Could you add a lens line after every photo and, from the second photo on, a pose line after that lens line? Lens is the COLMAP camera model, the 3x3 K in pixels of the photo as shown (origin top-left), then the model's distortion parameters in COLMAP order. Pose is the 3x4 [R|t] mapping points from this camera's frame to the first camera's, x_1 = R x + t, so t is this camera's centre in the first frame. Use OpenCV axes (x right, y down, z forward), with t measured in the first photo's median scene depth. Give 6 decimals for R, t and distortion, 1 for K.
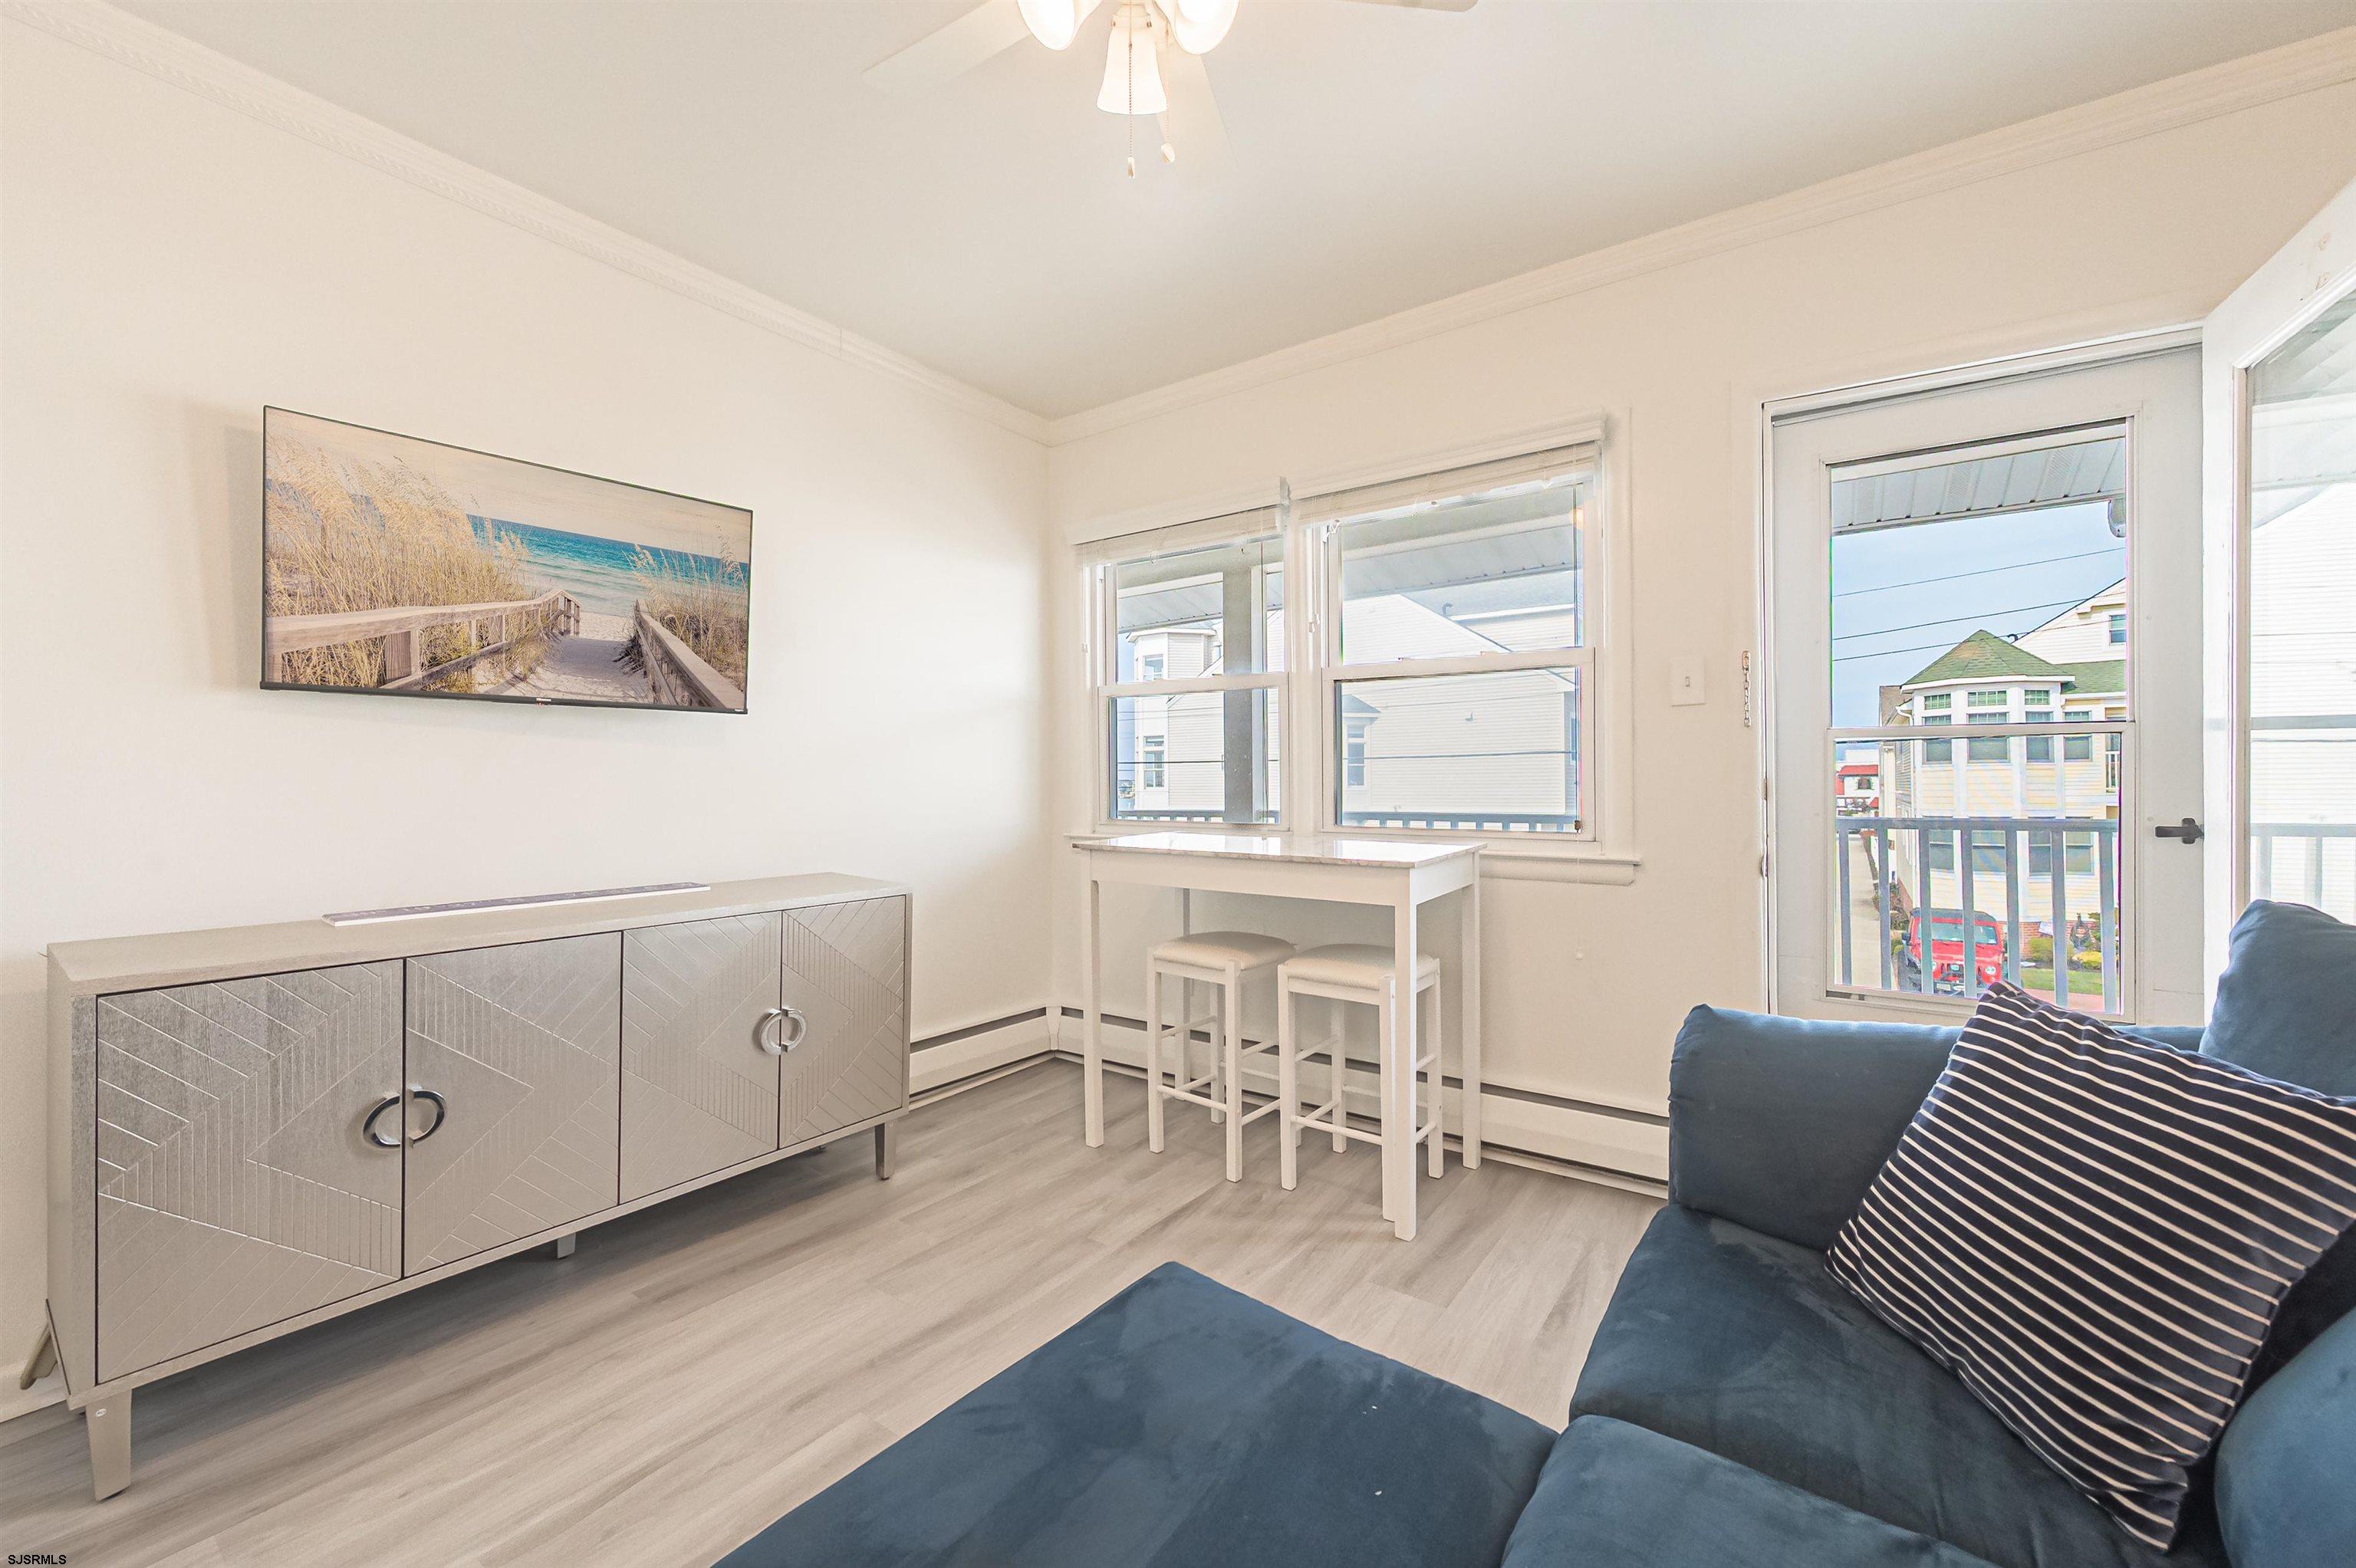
lens RADIAL K [[951.7, 0, 1178.0], [0, 951.7, 784.0], [0, 0, 1]] dist [0.000014, -0.000125]
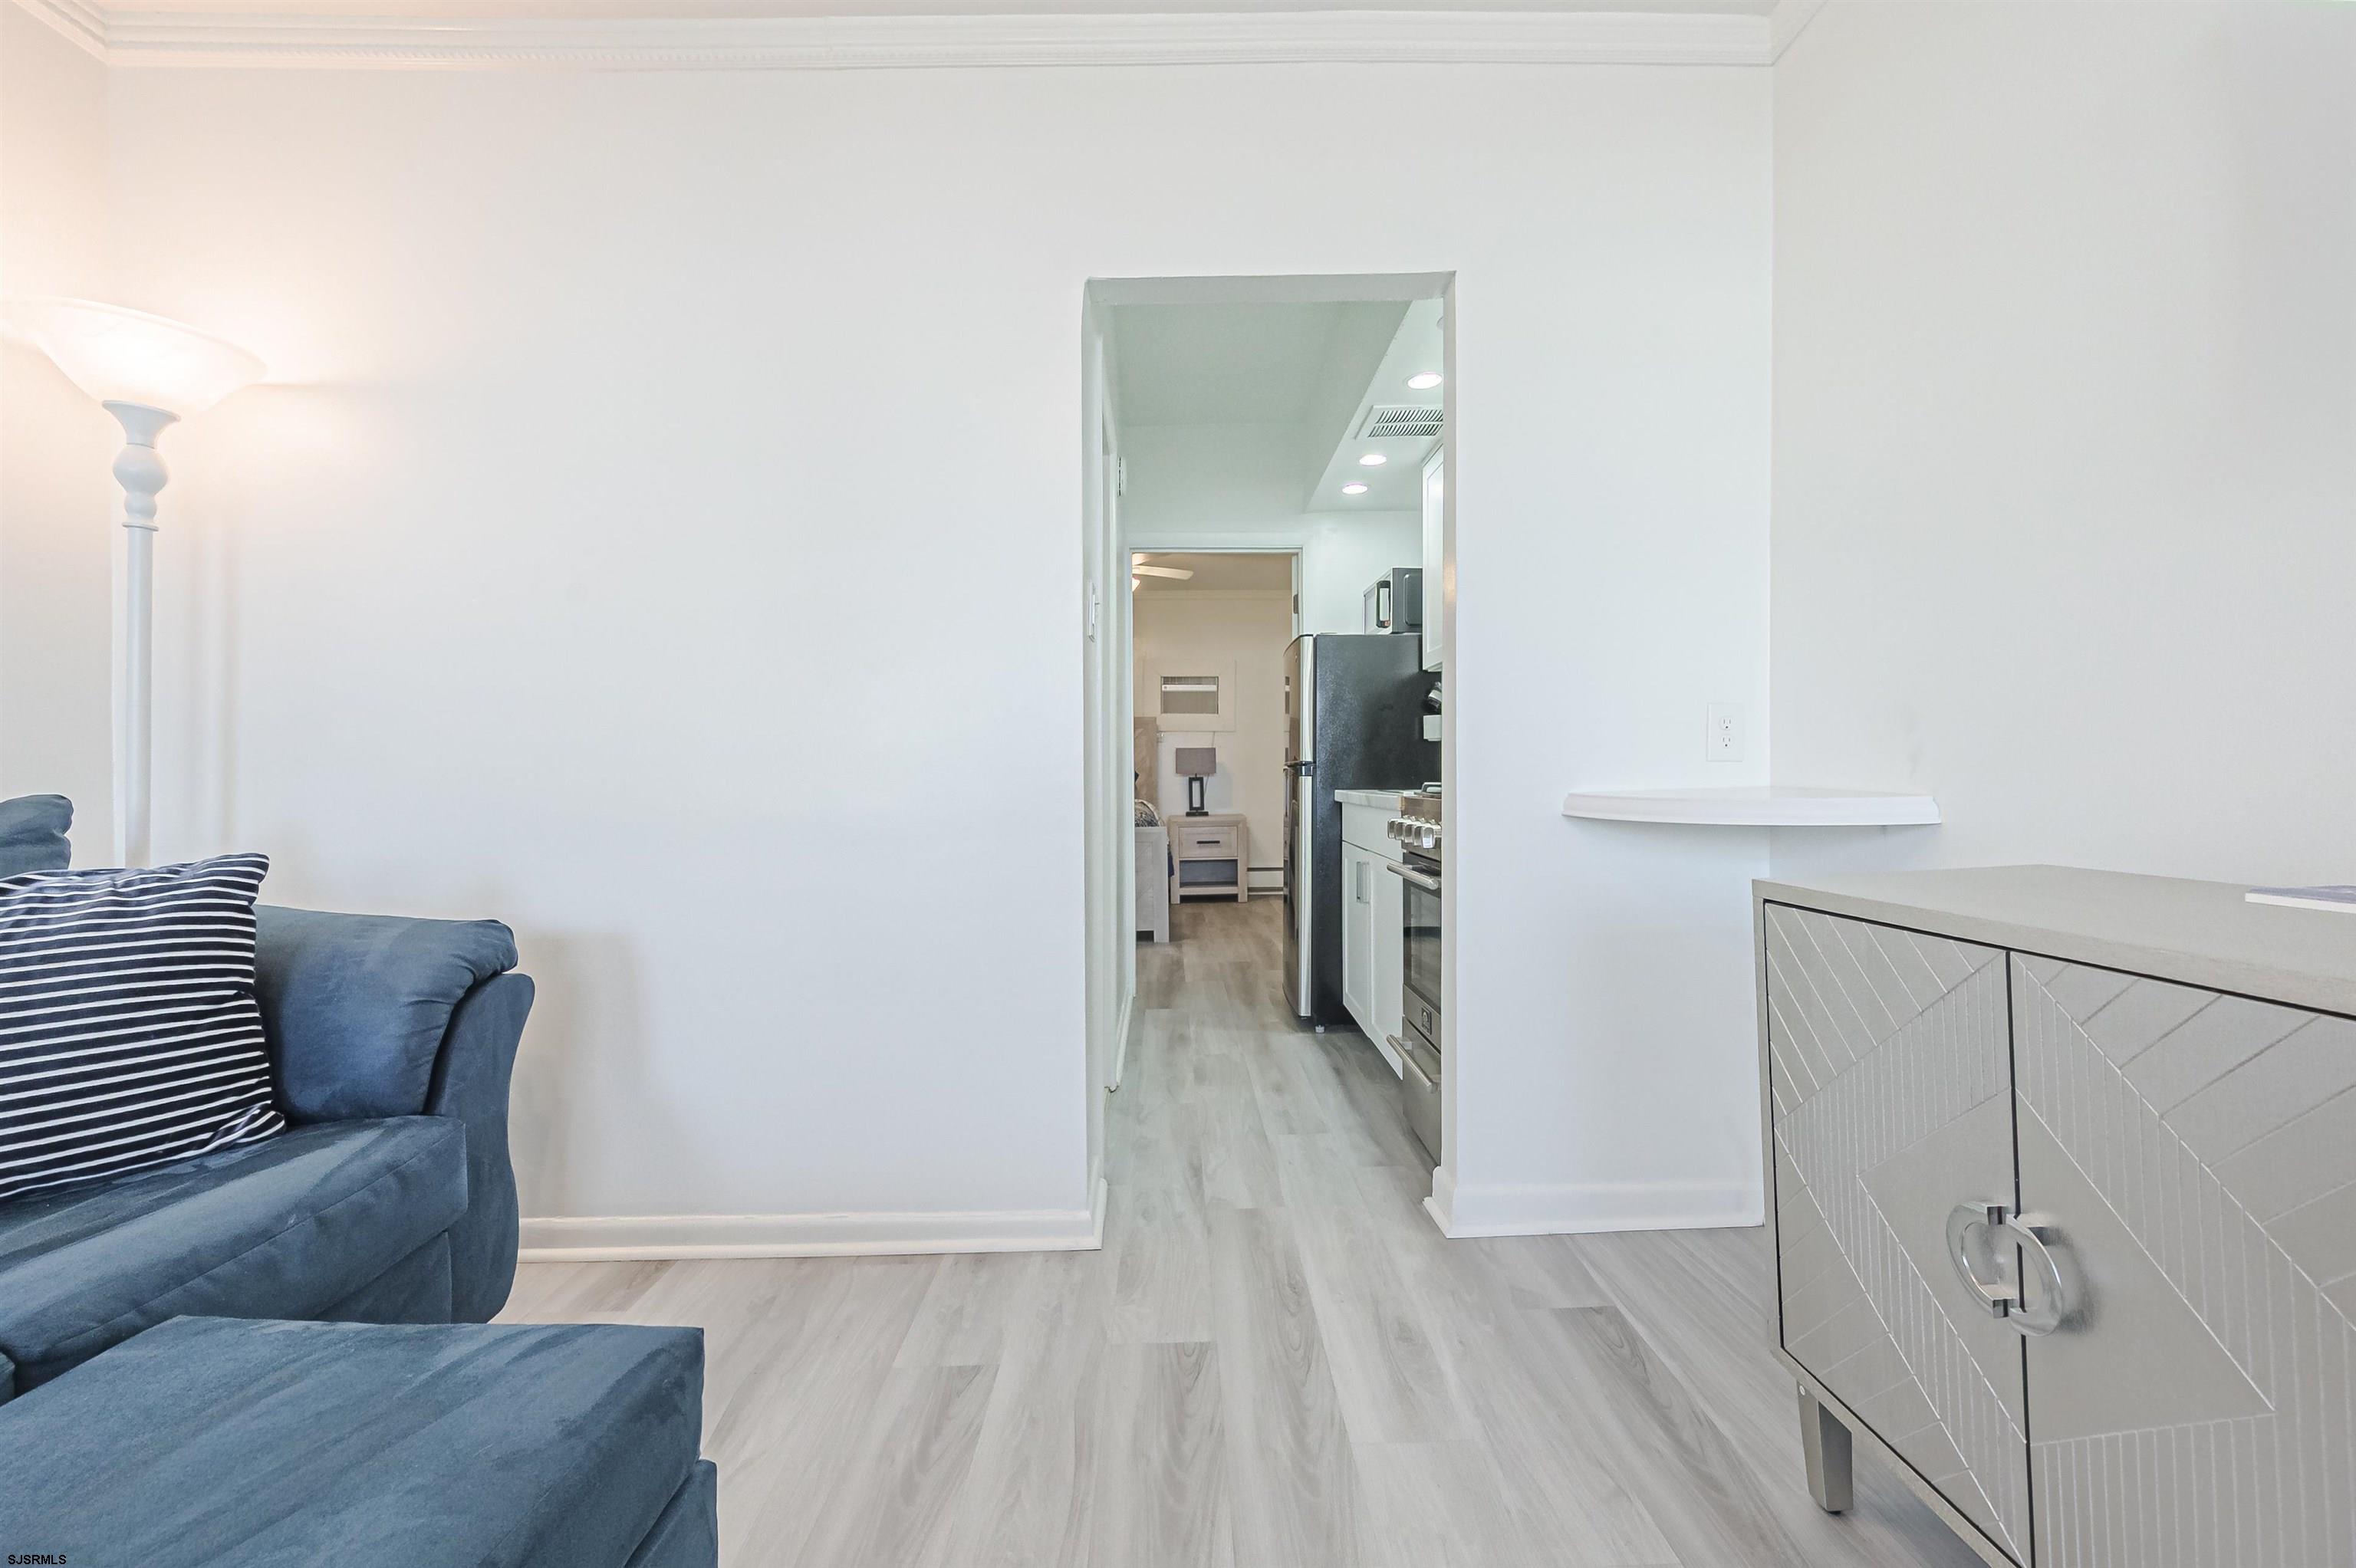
lens RADIAL K [[951.7, 0, 1178.0], [0, 951.7, 784.0], [0, 0, 1]] dist [0.000014, -0.000125]
pose [[-0.803618, 0.013532, -0.594992, -0.108173], [0.008347, 0.999899, 0.011467, 0.059728], [0.595087, 0.004248, -0.803650, 0.822312]]
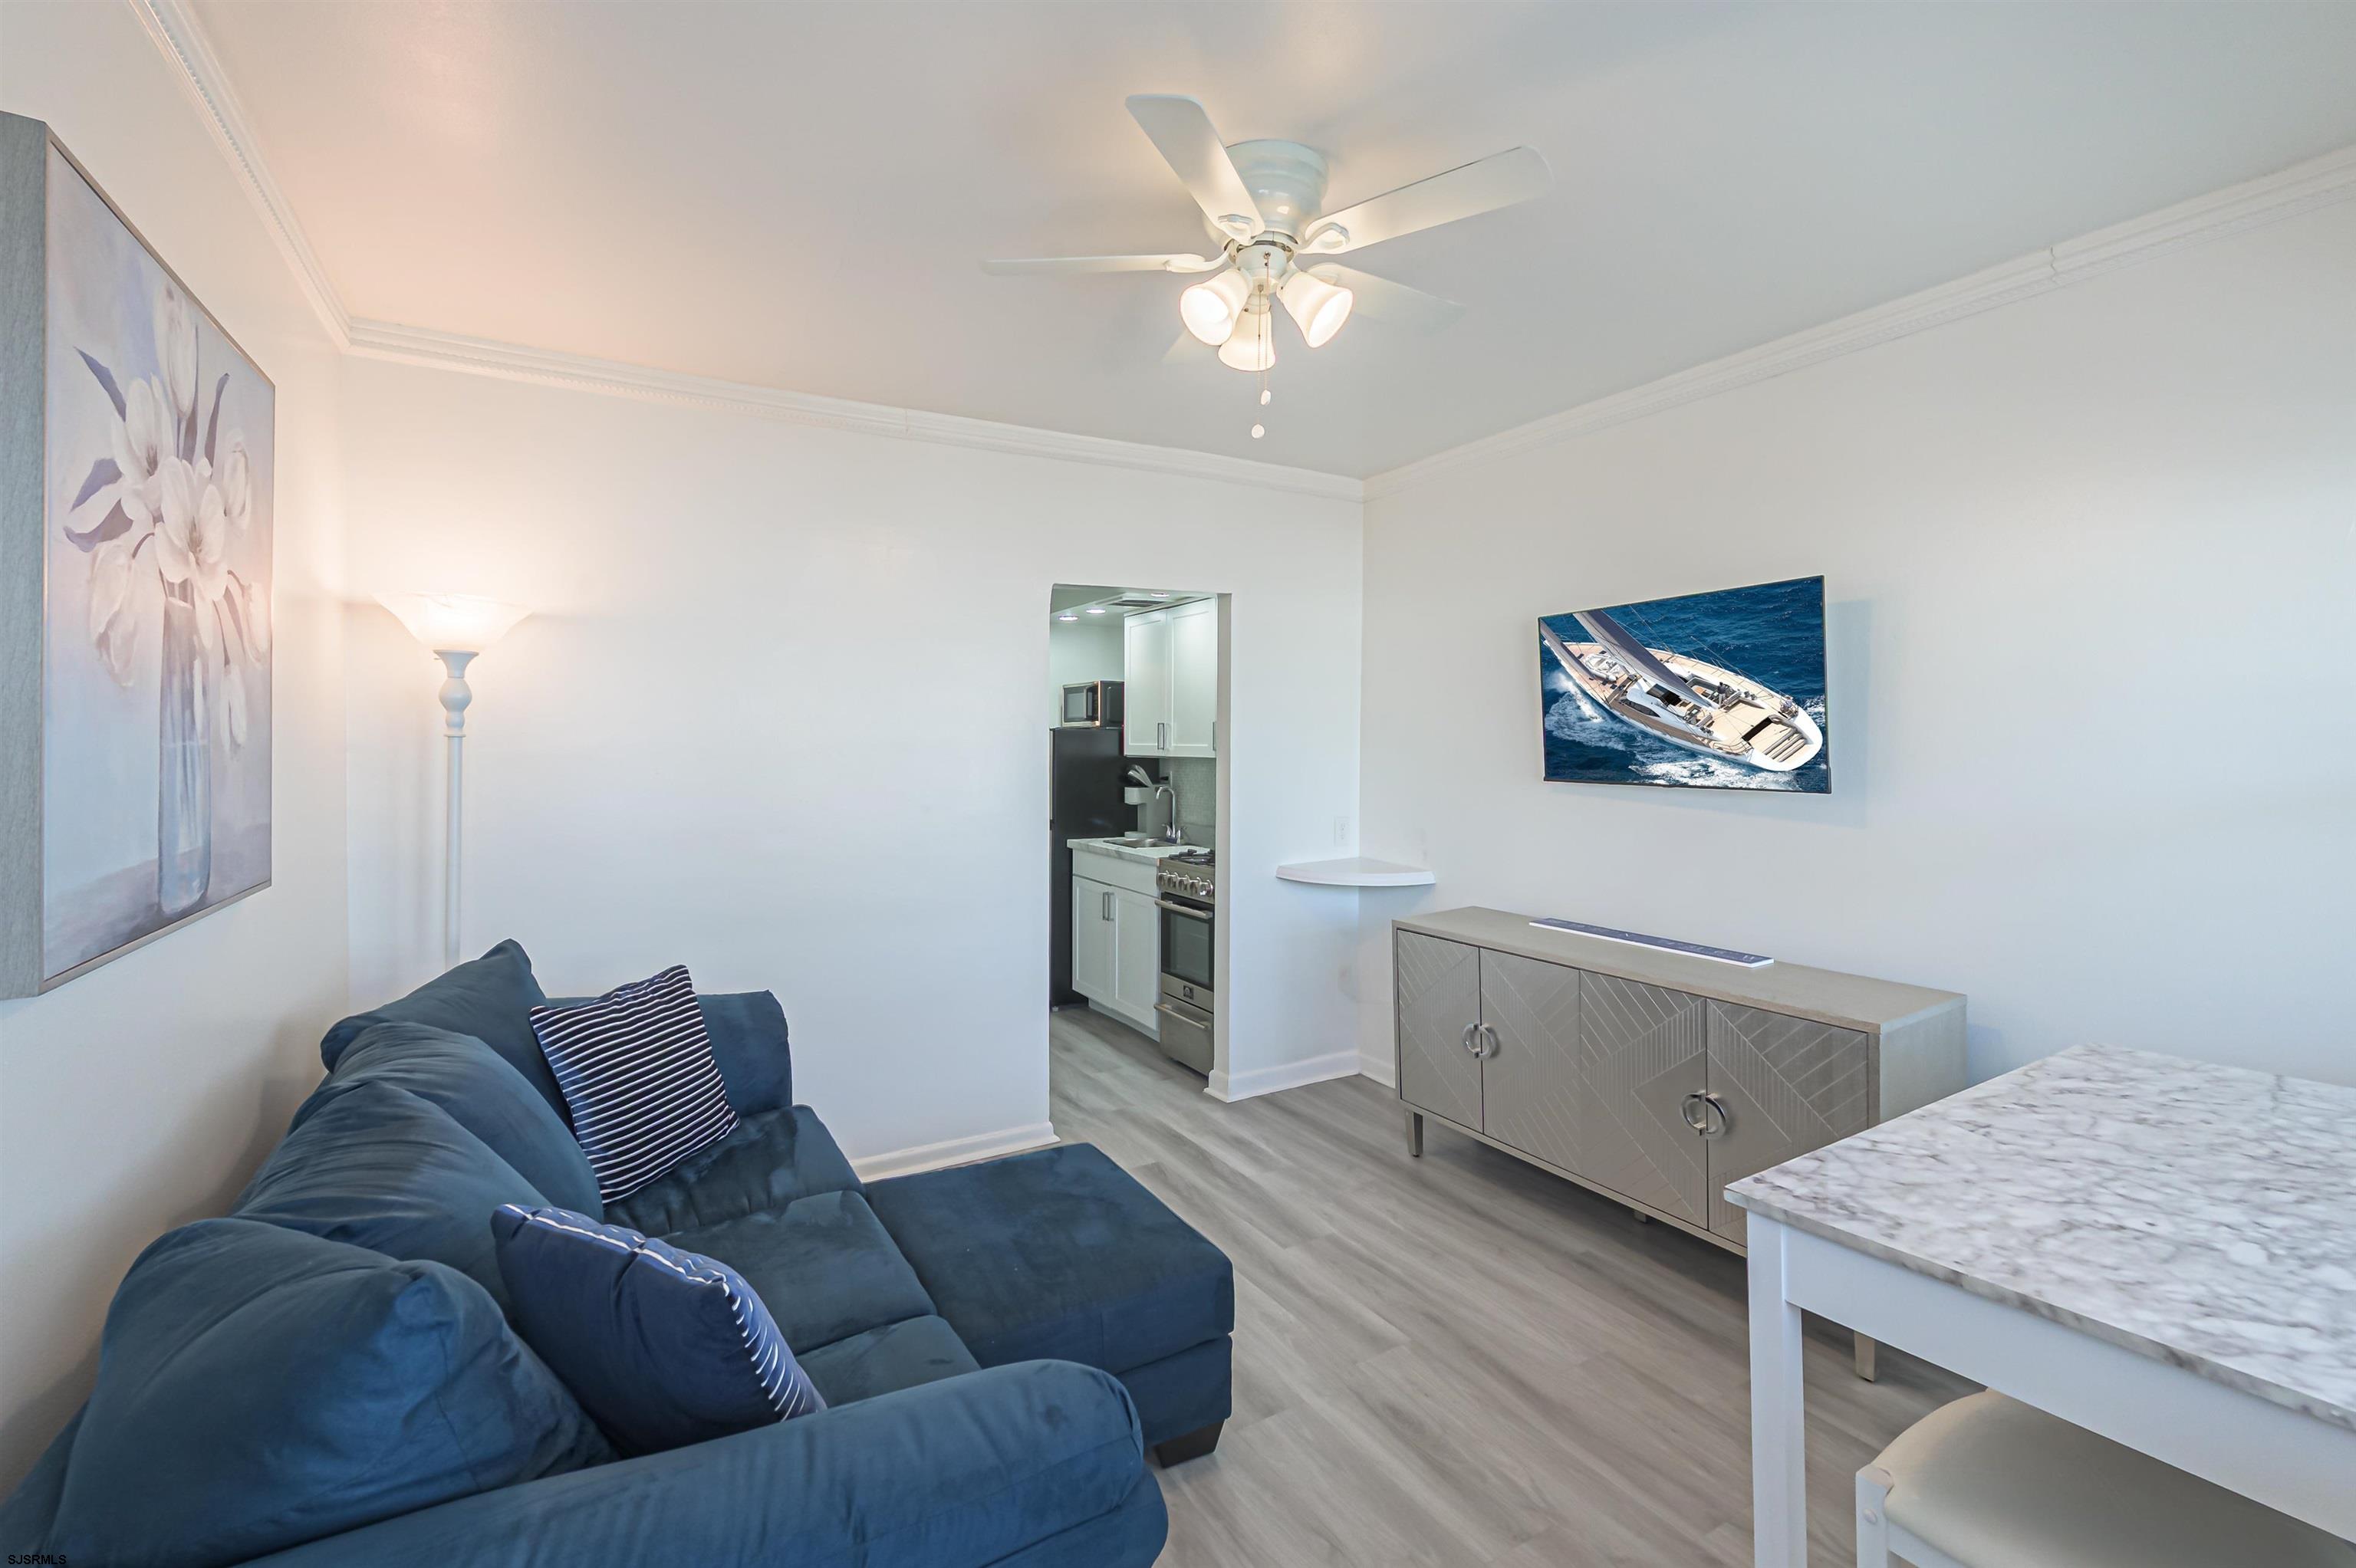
lens RADIAL K [[1000.4, 0, 1138.4], [0, 1000.4, 778.9], [0, 0, 1]] dist [0.001425, 0.000076]
pose [[-0.432434, 0.034221, -0.901016, 0.764125], [0.000911, 0.999296, 0.037516, -0.135259], [0.901665, 0.015403, -0.432160, 0.874648]]
